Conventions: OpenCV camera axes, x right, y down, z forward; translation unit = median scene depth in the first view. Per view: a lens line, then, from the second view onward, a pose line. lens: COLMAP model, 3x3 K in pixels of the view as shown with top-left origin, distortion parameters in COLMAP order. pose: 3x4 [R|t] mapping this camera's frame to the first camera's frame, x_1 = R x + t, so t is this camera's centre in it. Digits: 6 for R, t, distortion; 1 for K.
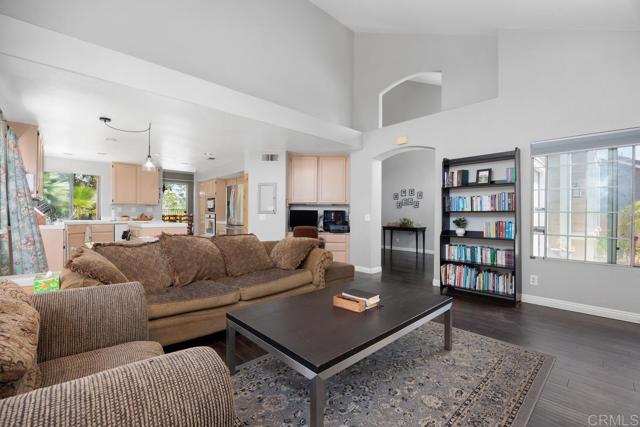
lens RADIAL K [[275.3, 0, 317.4], [0, 275.3, 215.4], [0, 0, 1]] dist [-0.019688, 0.000741]
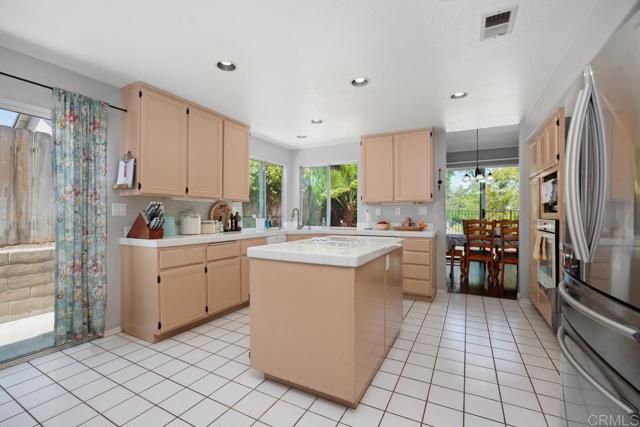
lens RADIAL K [[275.3, 0, 322.0], [0, 275.3, 213.9], [0, 0, 1]] dist [-0.019688, 0.000741]
pose [[0.325640, -0.009132, -0.945450, -0.162384], [-0.002728, 0.999940, -0.010598, -0.008830], [0.945490, 0.006030, 0.325595, 0.648803]]
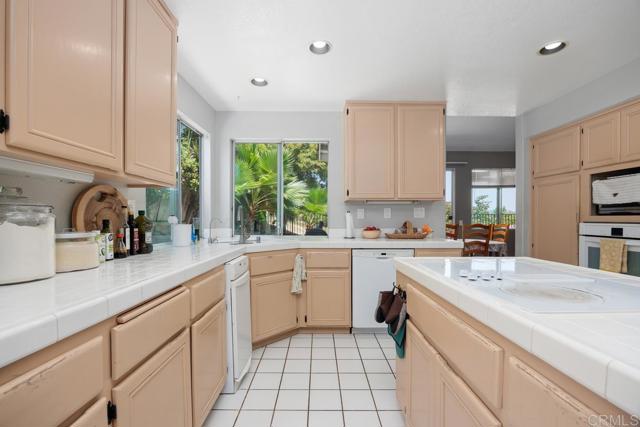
lens RADIAL K [[275.3, 0, 315.4], [0, 275.3, 223.2], [0, 0, 1]] dist [-0.019688, 0.000741]
pose [[0.722193, 0.004507, -0.691677, -0.450828], [0.000620, 0.999974, 0.007162, -0.008327], [0.691691, -0.005601, 0.722172, 0.600182]]
